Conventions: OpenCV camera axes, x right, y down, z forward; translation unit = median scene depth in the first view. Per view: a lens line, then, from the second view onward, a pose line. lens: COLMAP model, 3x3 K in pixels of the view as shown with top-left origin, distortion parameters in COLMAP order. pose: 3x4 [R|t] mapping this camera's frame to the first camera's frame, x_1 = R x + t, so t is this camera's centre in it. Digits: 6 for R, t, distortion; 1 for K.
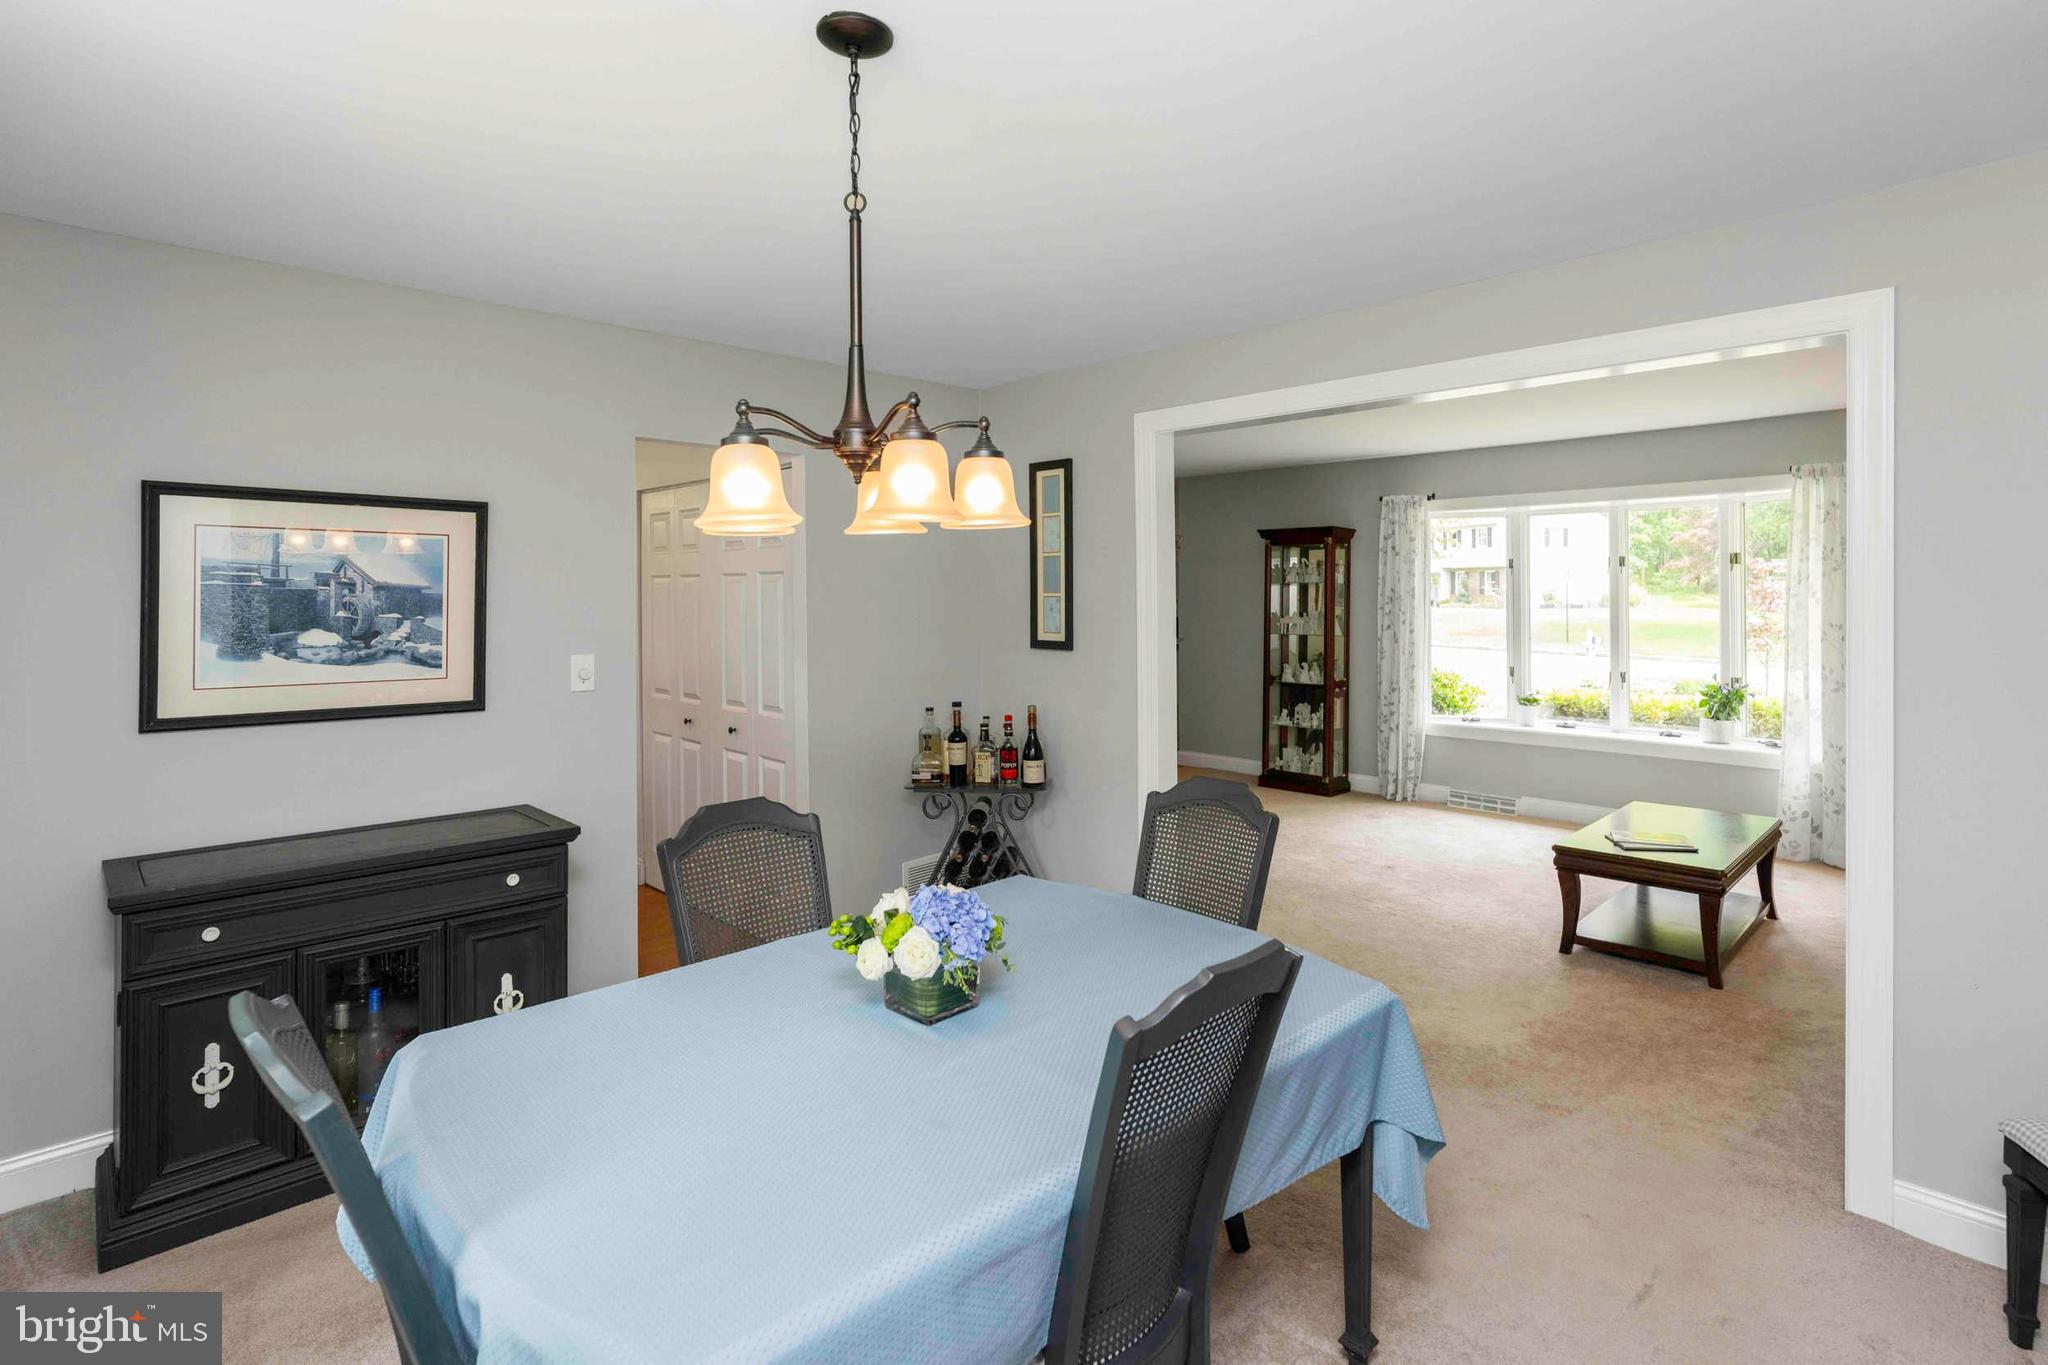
lens RADIAL K [[983.9, 0, 1023.5], [0, 983.9, 595.3], [0, 0, 1]] dist [-0.011330, 0.000380]
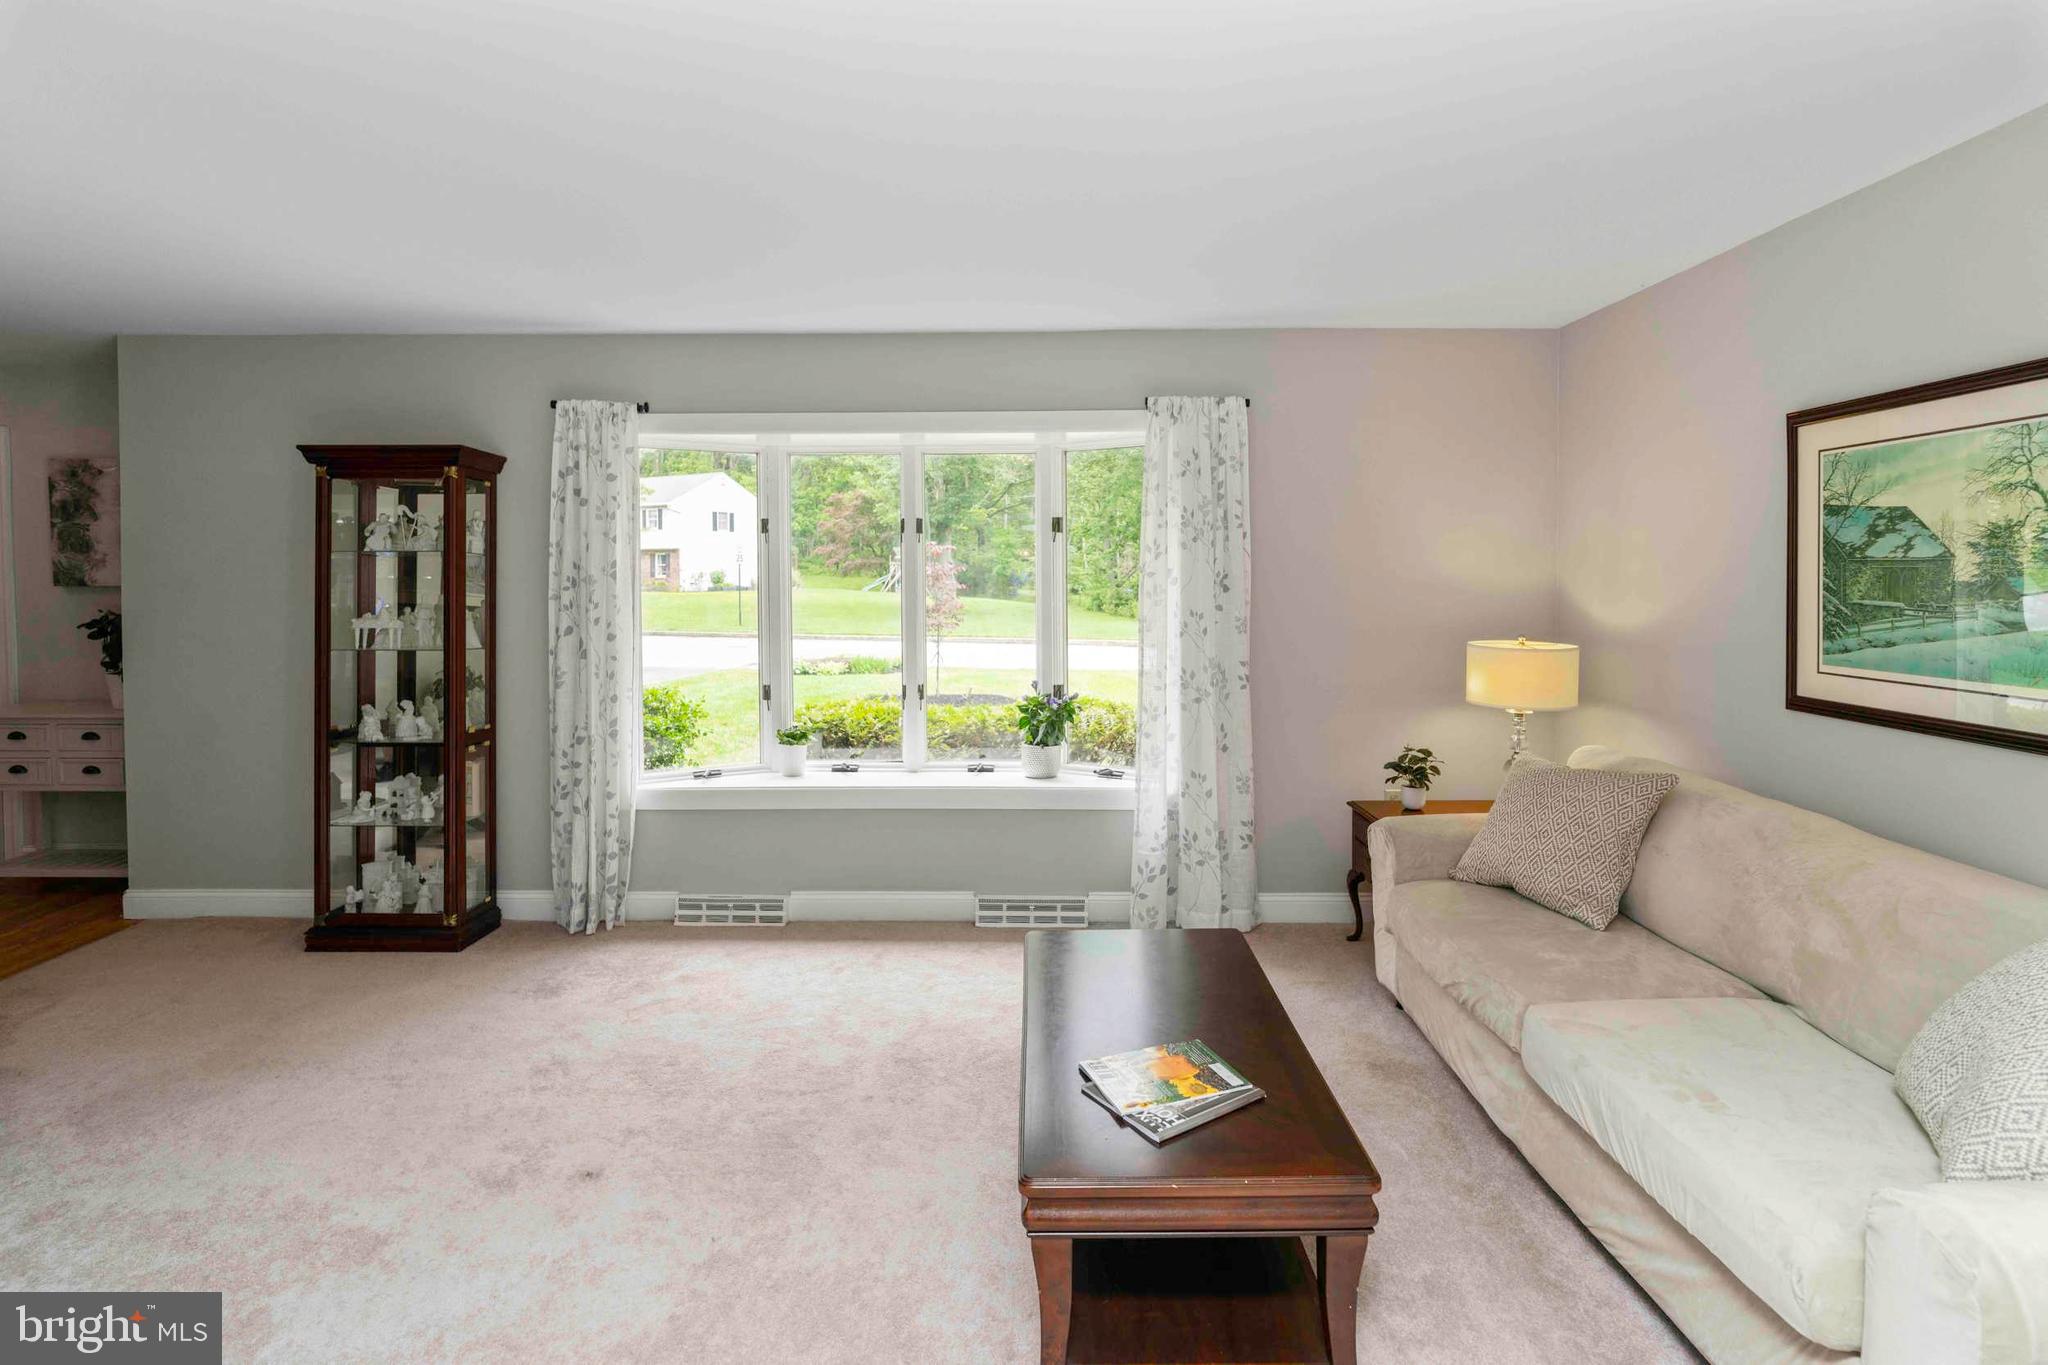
lens RADIAL K [[983.9, 0, 1023.5], [0, 983.9, 595.3], [0, 0, 1]] dist [-0.011330, 0.000380]
pose [[0.684967, -0.011037, 0.728491, 0.132356], [0.001341, 0.999903, 0.013888, 0.004239], [-0.728573, -0.008536, 0.684915, 0.401927]]
